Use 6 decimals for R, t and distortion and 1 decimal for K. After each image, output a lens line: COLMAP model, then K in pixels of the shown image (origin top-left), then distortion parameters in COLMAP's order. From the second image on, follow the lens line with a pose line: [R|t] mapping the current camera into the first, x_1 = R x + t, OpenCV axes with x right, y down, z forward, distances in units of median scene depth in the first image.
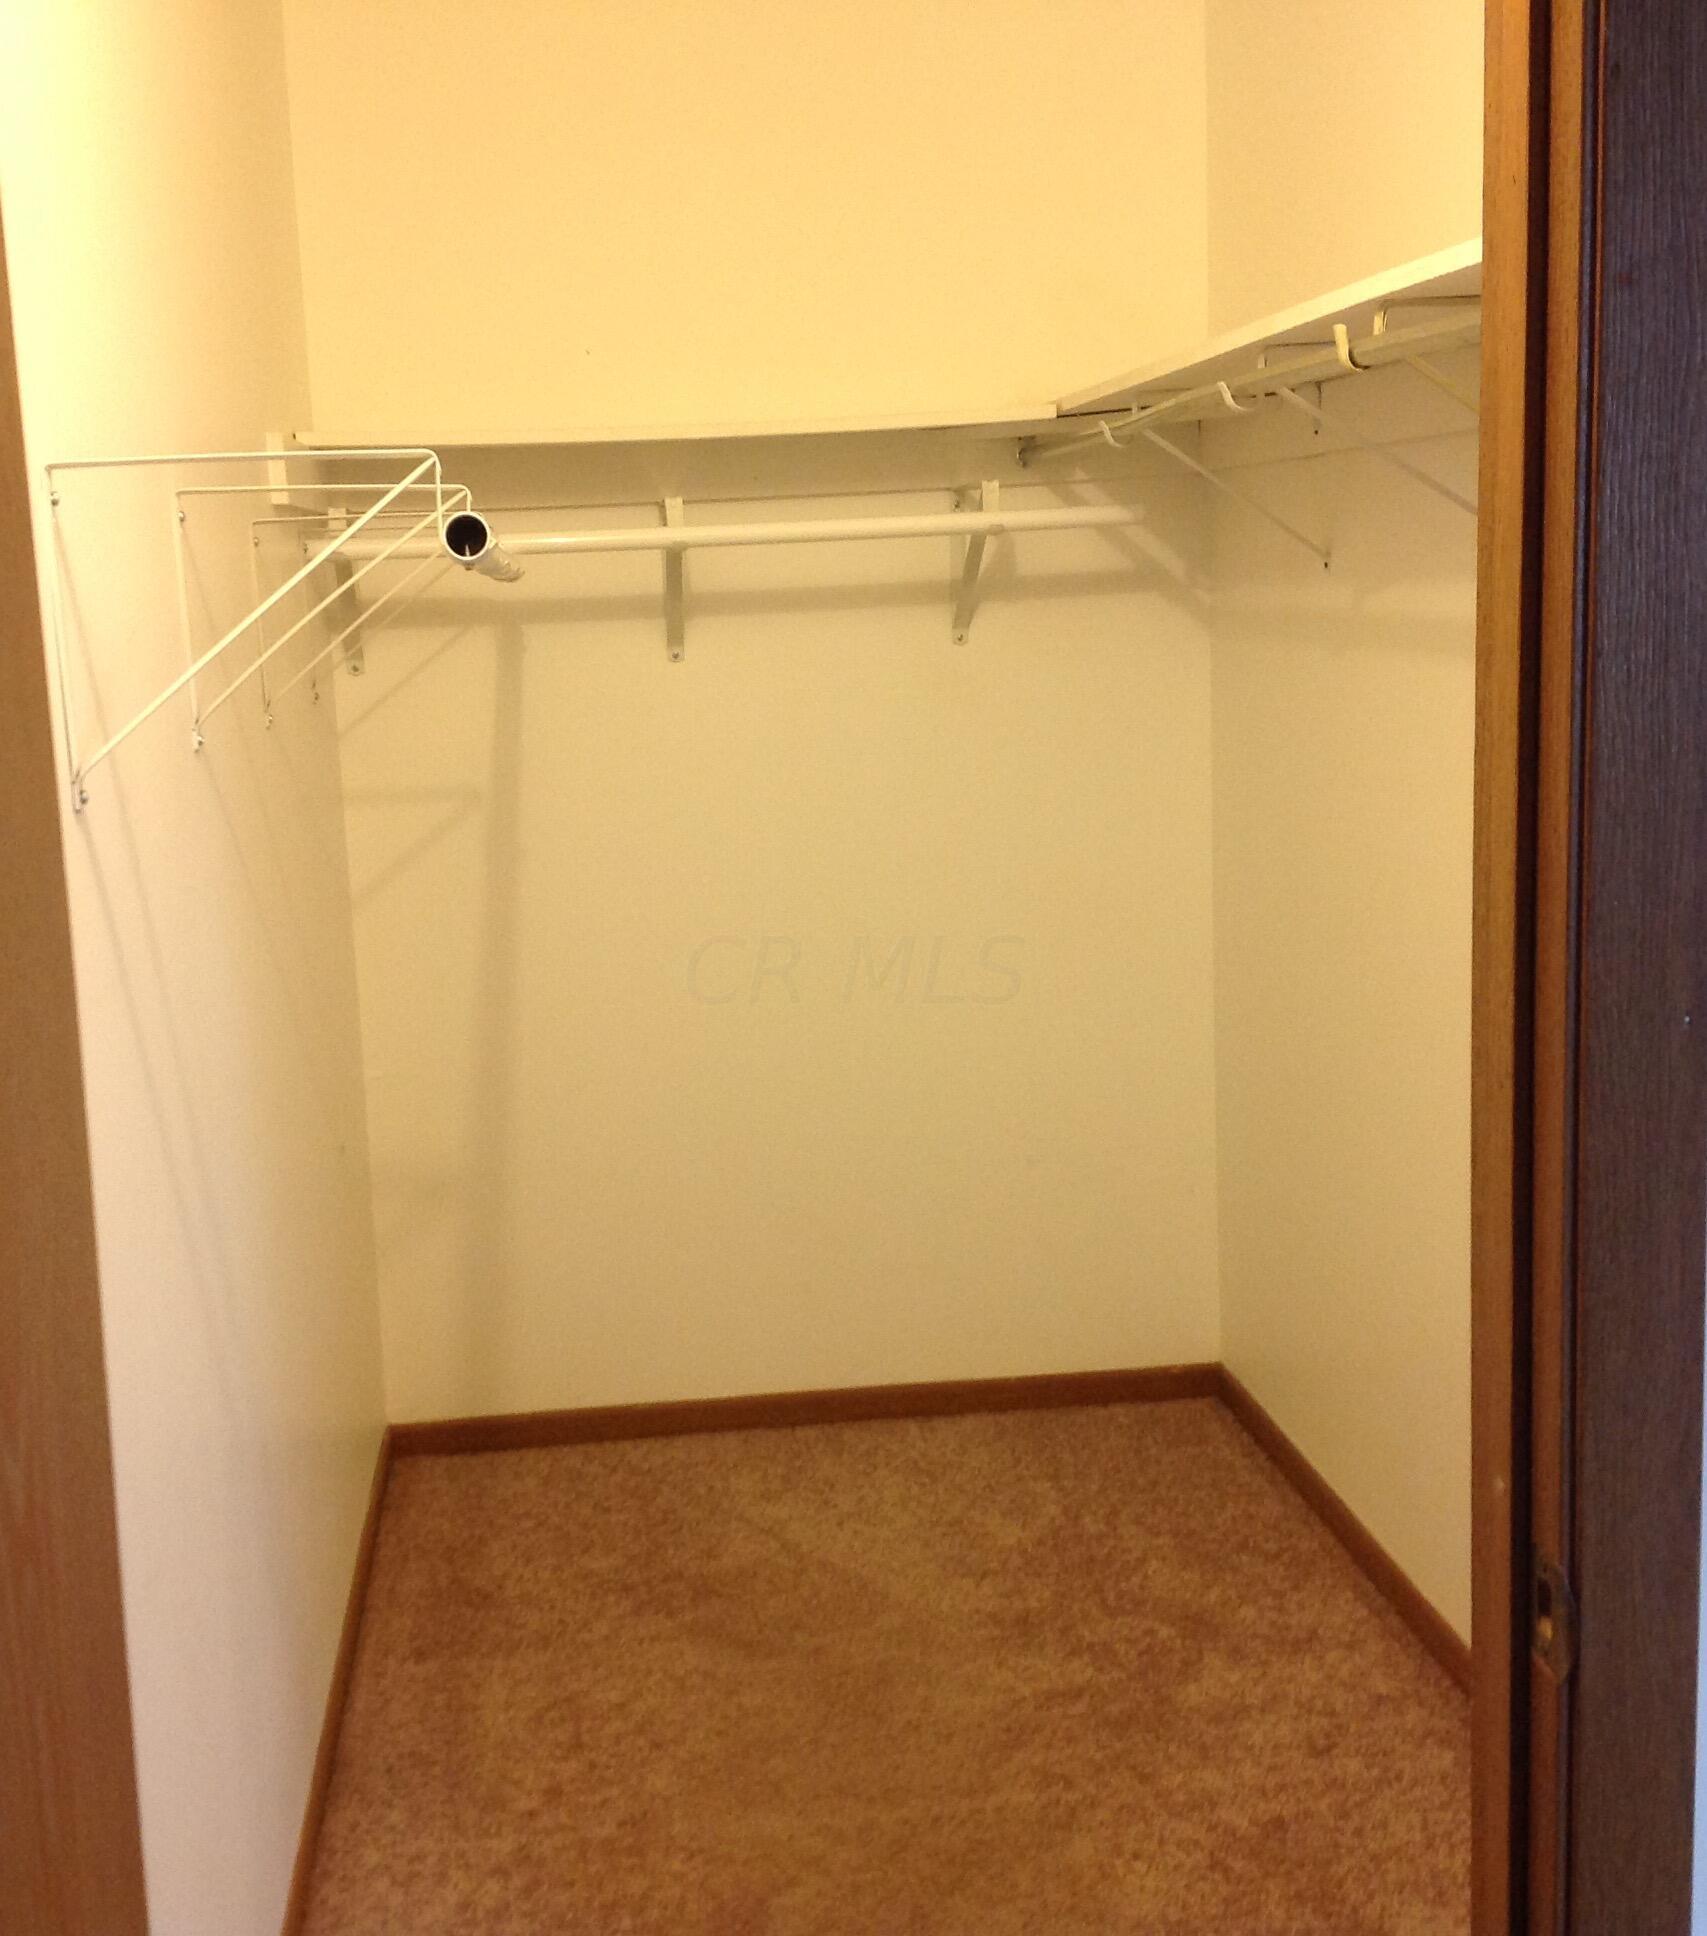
lens RADIAL K [[2436.0, 0, 853.5], [0, 2436.0, 968.0], [0, 0, 1]] dist [0.138799, -0.022450]
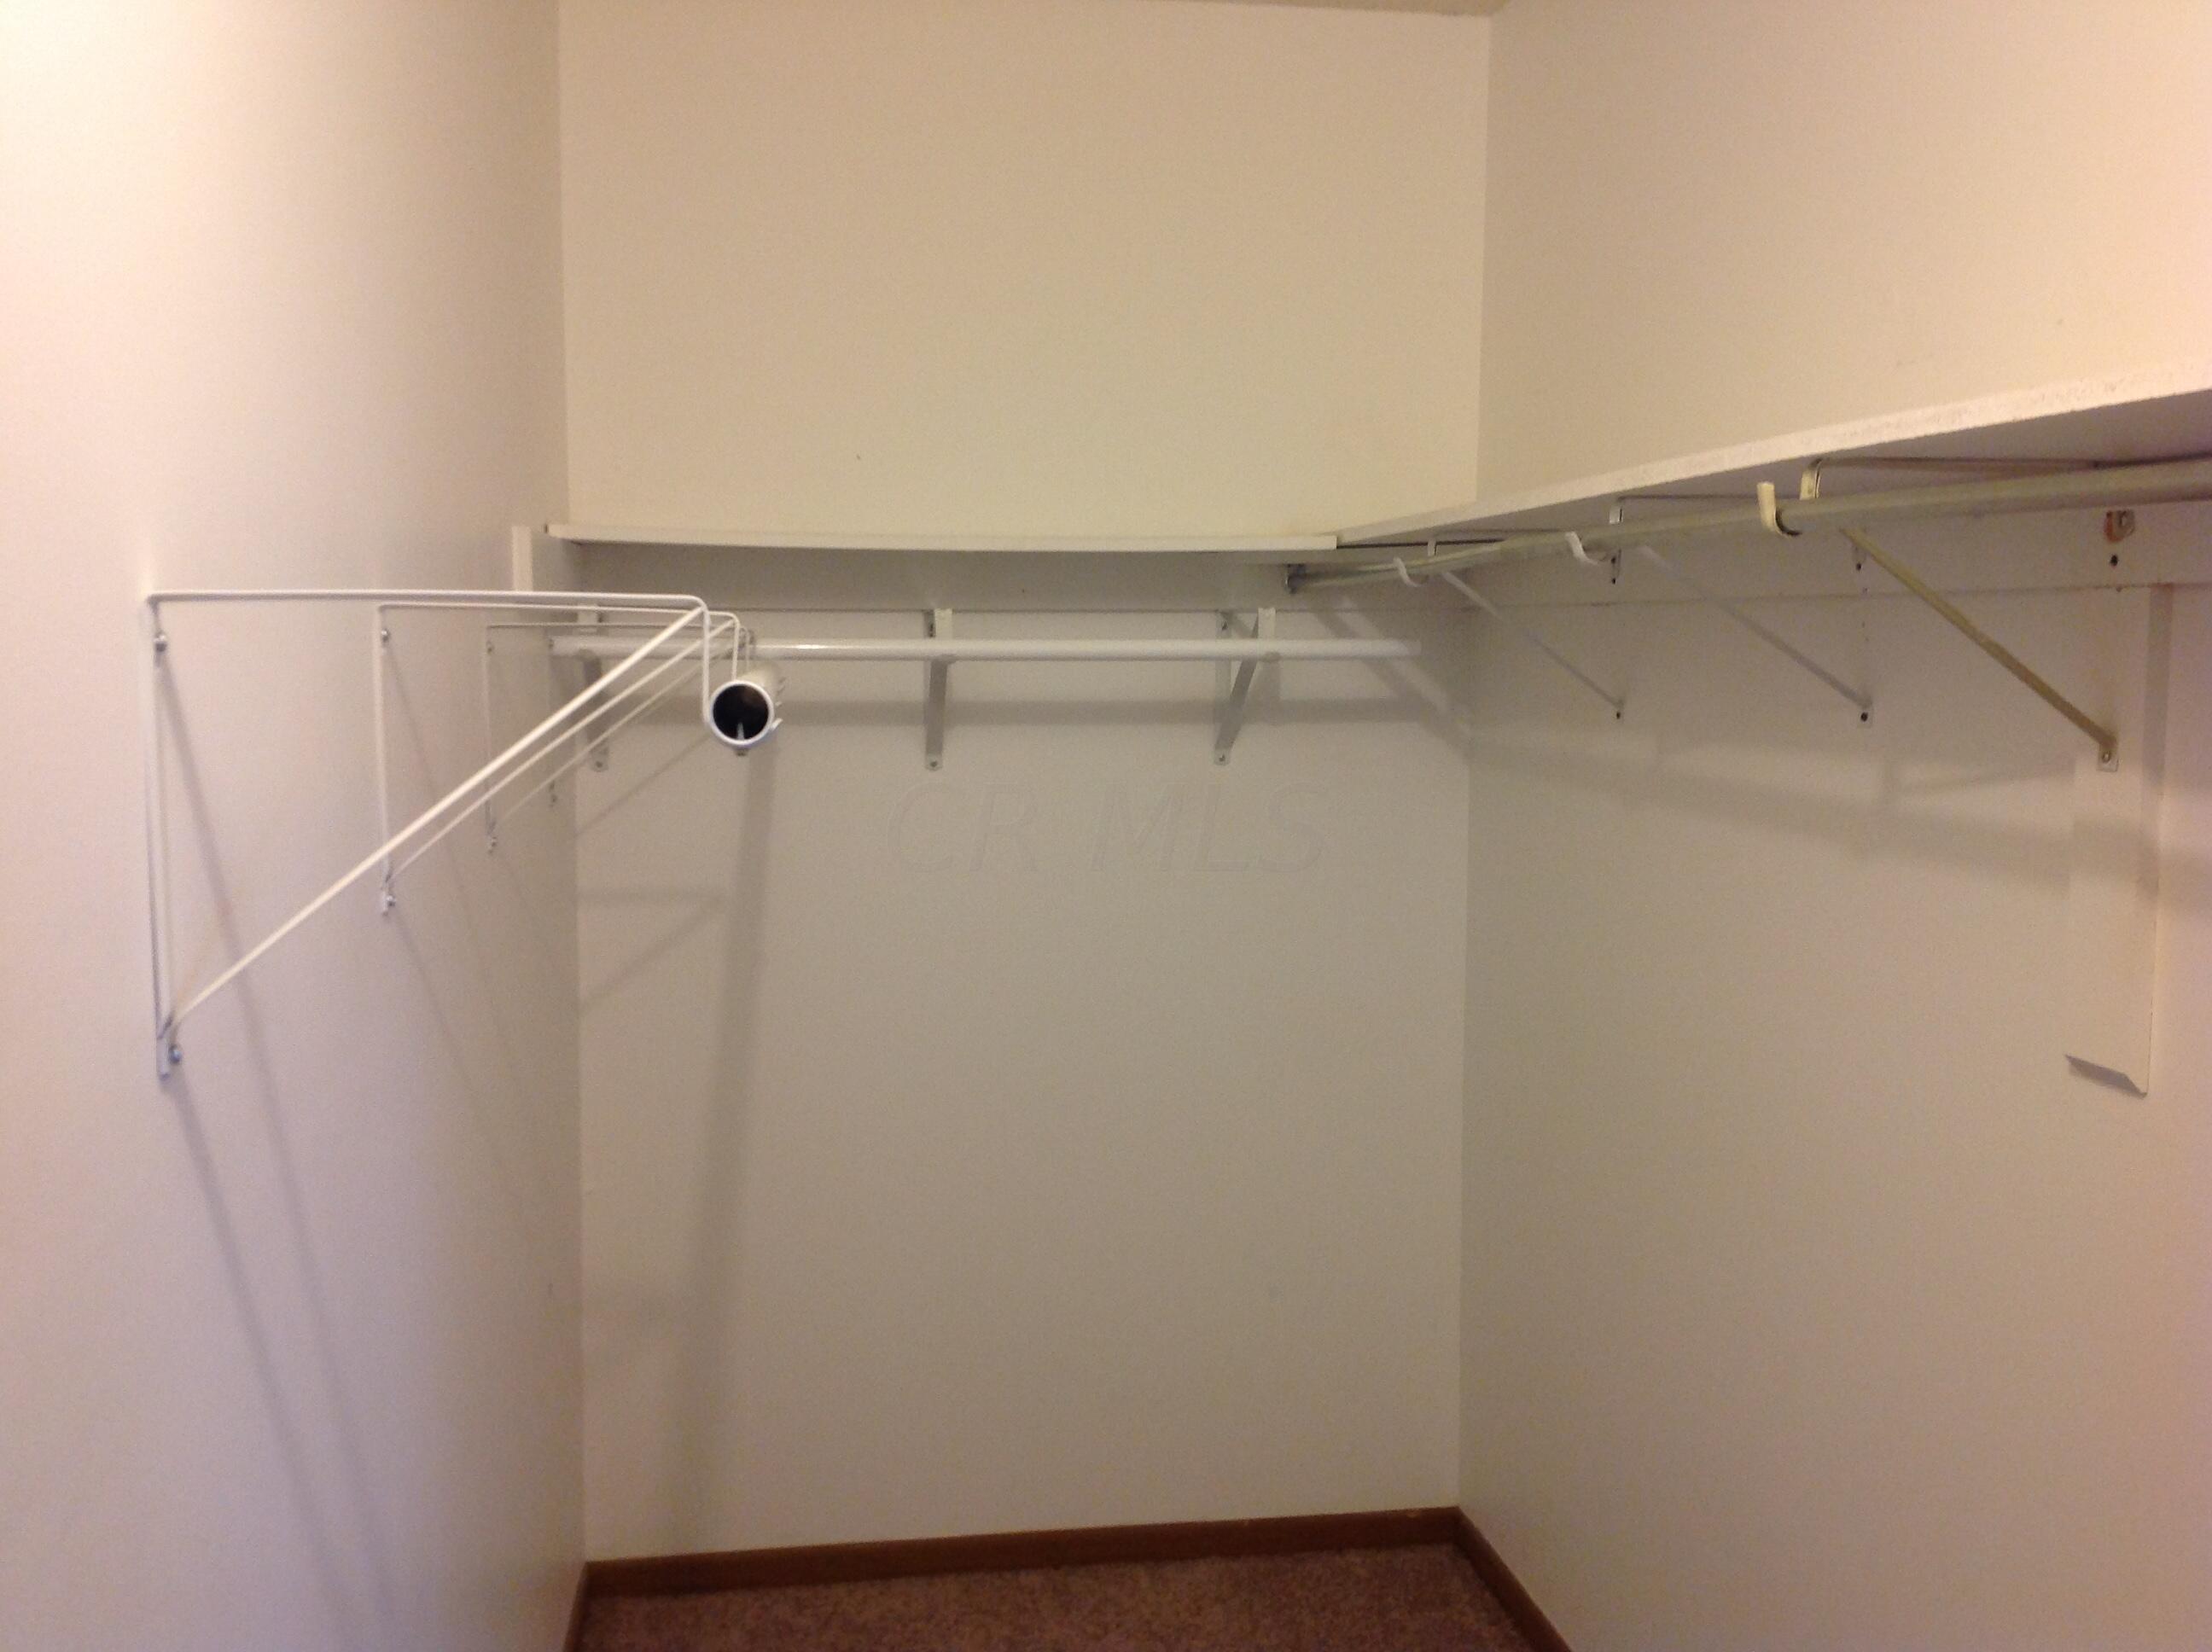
lens RADIAL K [[2033.8, 0, 1165.0], [0, 2033.8, 835.6], [0, 0, 1]] dist [0.202232, -0.460353]
pose [[0.997017, 0.041020, 0.065380, -0.032766], [-0.036680, 0.997128, -0.066259, -0.048715], [-0.067910, 0.063664, 0.995658, 0.180047]]
